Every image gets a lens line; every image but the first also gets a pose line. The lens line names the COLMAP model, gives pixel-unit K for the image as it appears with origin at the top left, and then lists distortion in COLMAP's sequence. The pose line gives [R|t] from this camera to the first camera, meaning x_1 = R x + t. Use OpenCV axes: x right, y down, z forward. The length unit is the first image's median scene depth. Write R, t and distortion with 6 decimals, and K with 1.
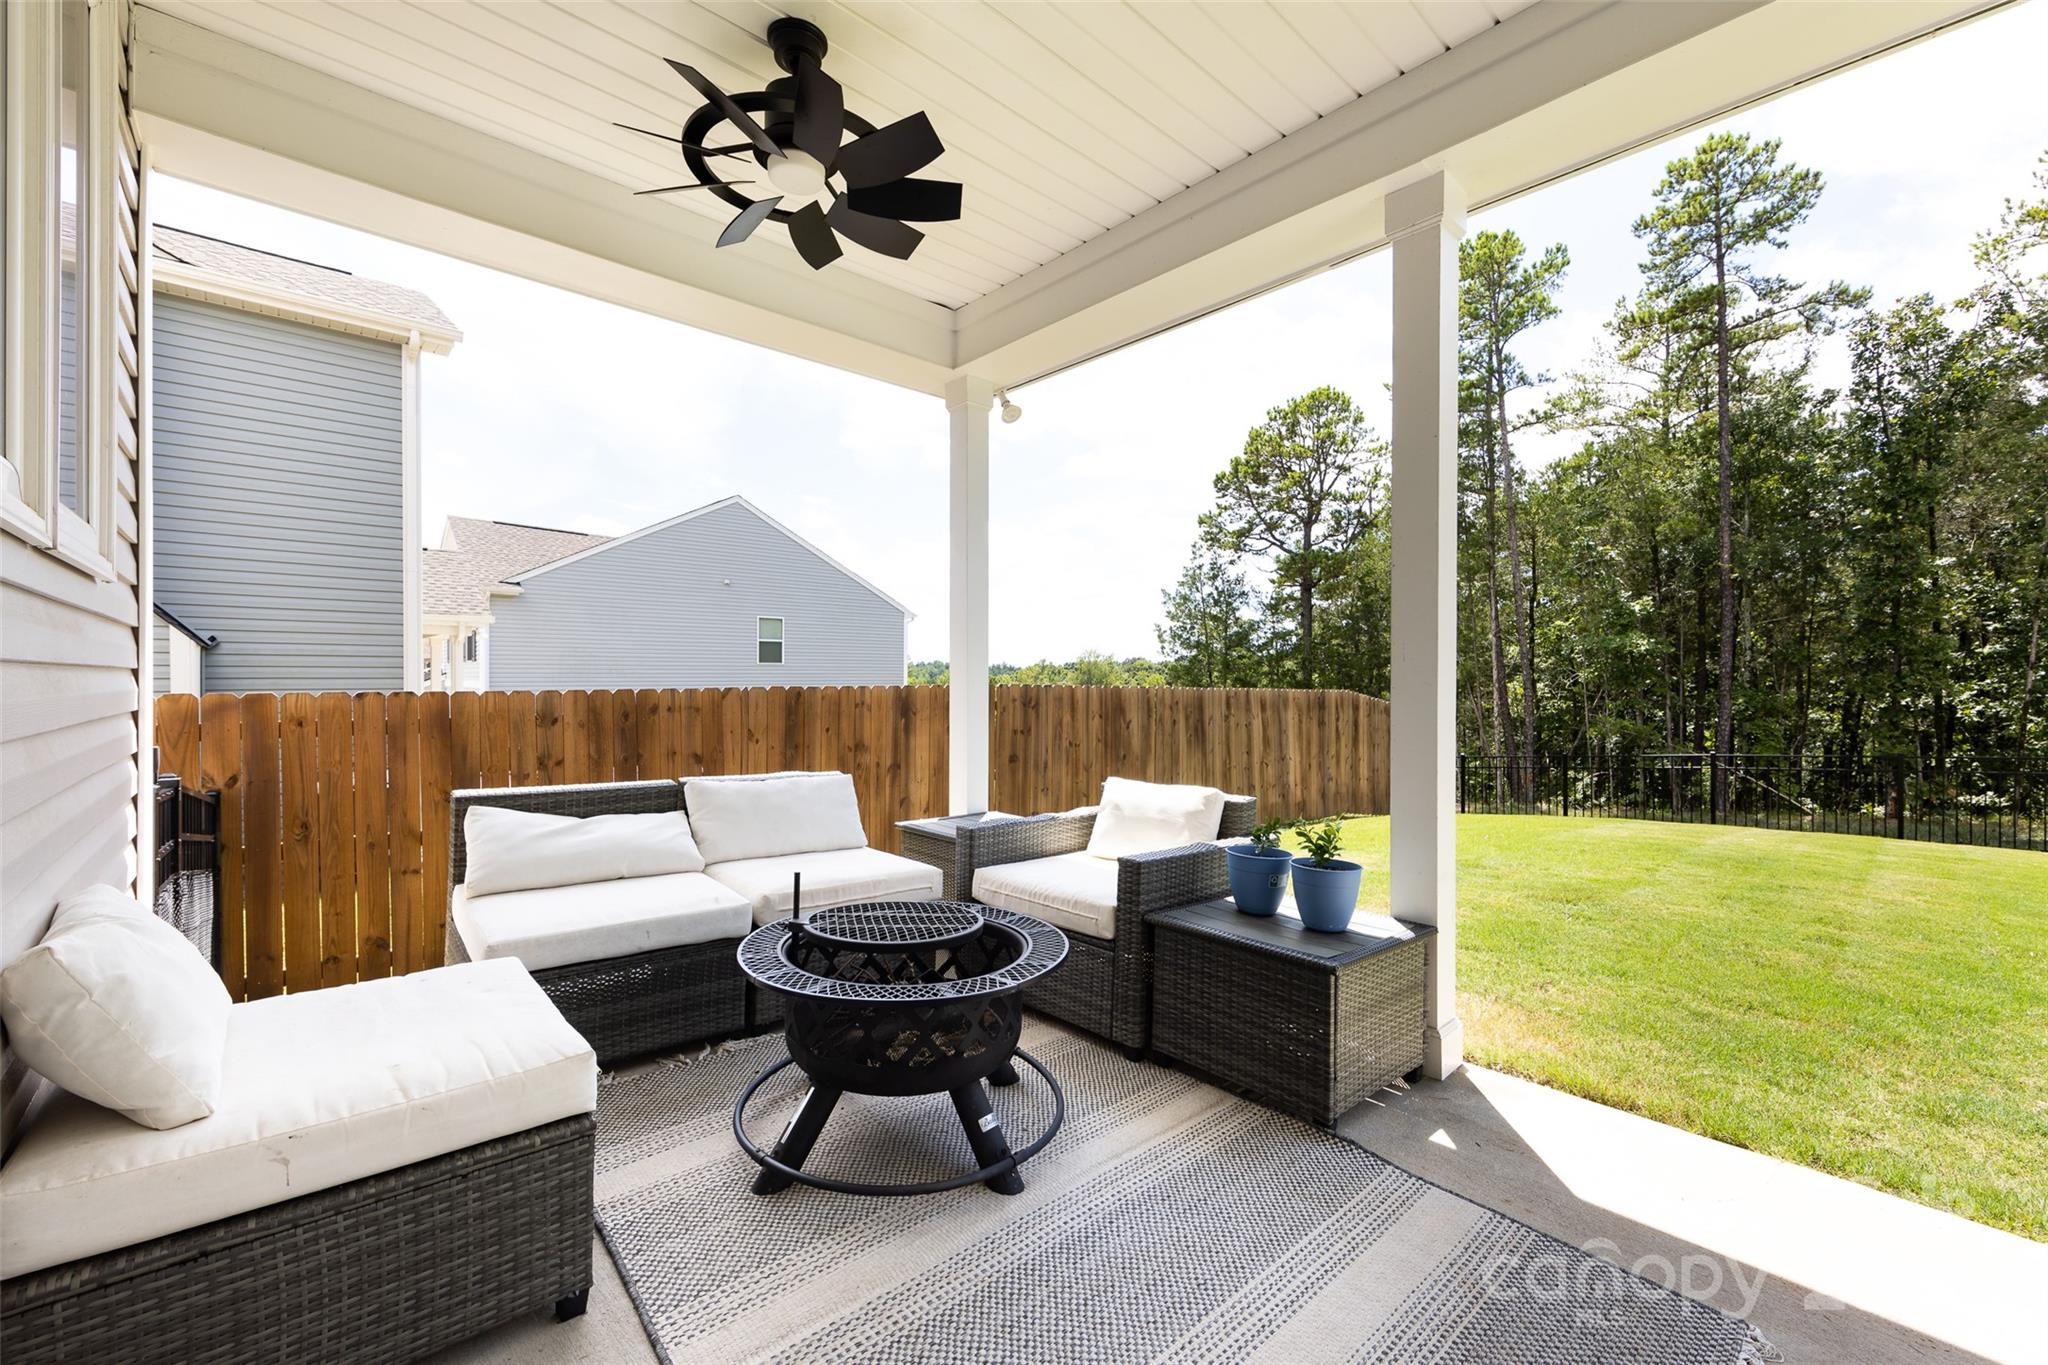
lens RADIAL K [[823.2, 0, 1028.9], [0, 823.2, 683.1], [0, 0, 1]] dist [-0.001291, -0.000310]
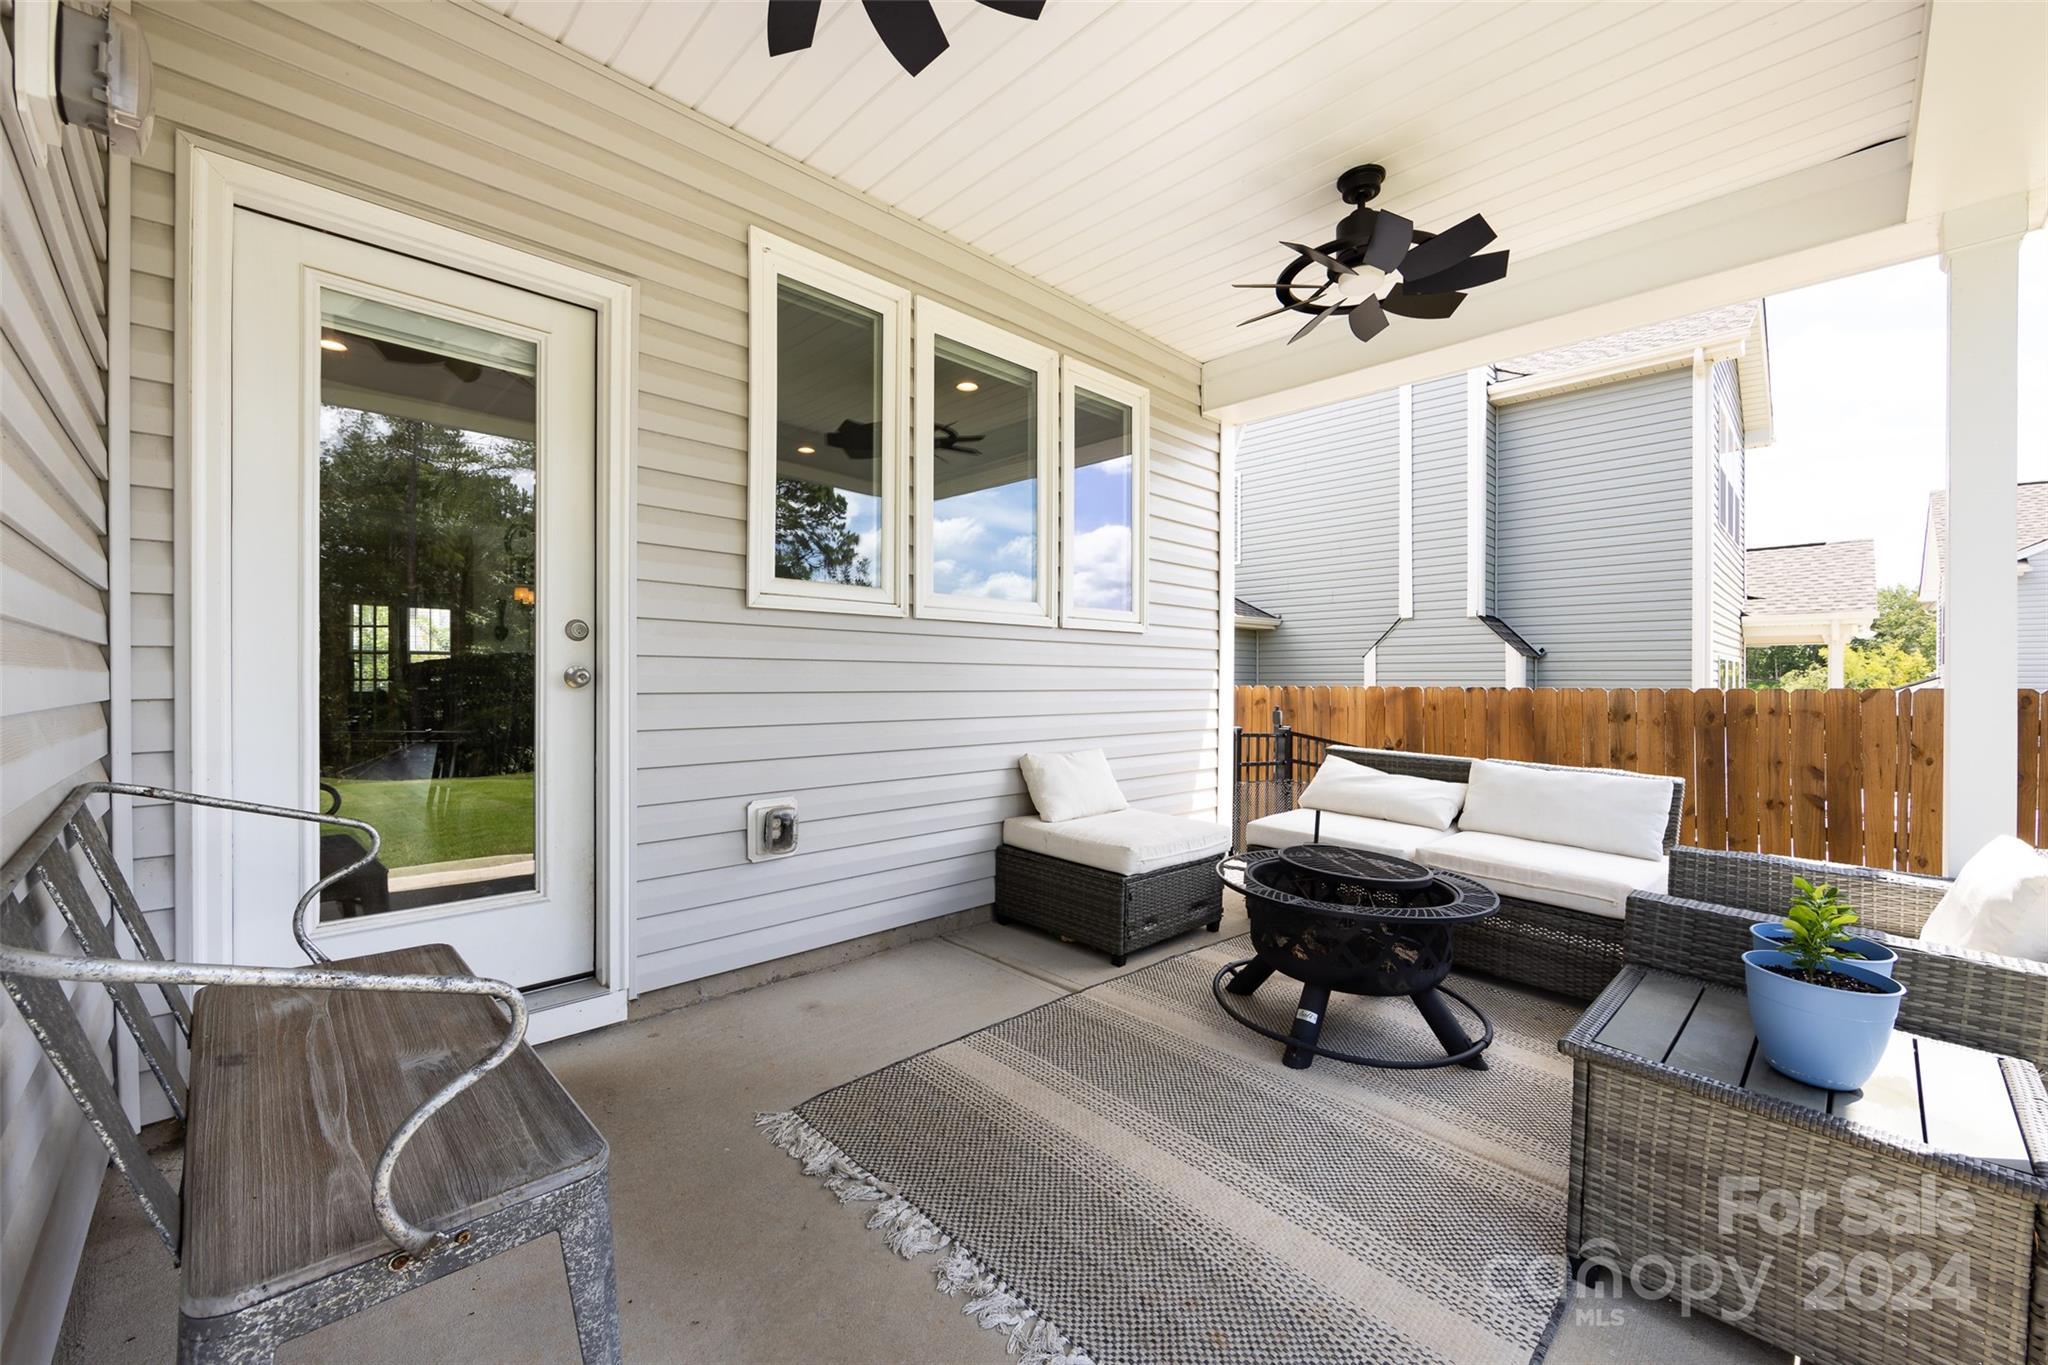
lens RADIAL K [[823.2, 0, 1034.3], [0, 823.2, 683.2], [0, 0, 1]] dist [-0.001291, -0.000310]
pose [[0.031060, 0.001621, -0.999516, 0.434701], [-0.009895, 0.999950, 0.001314, 0.008133], [0.999469, 0.009850, 0.031074, 0.192874]]
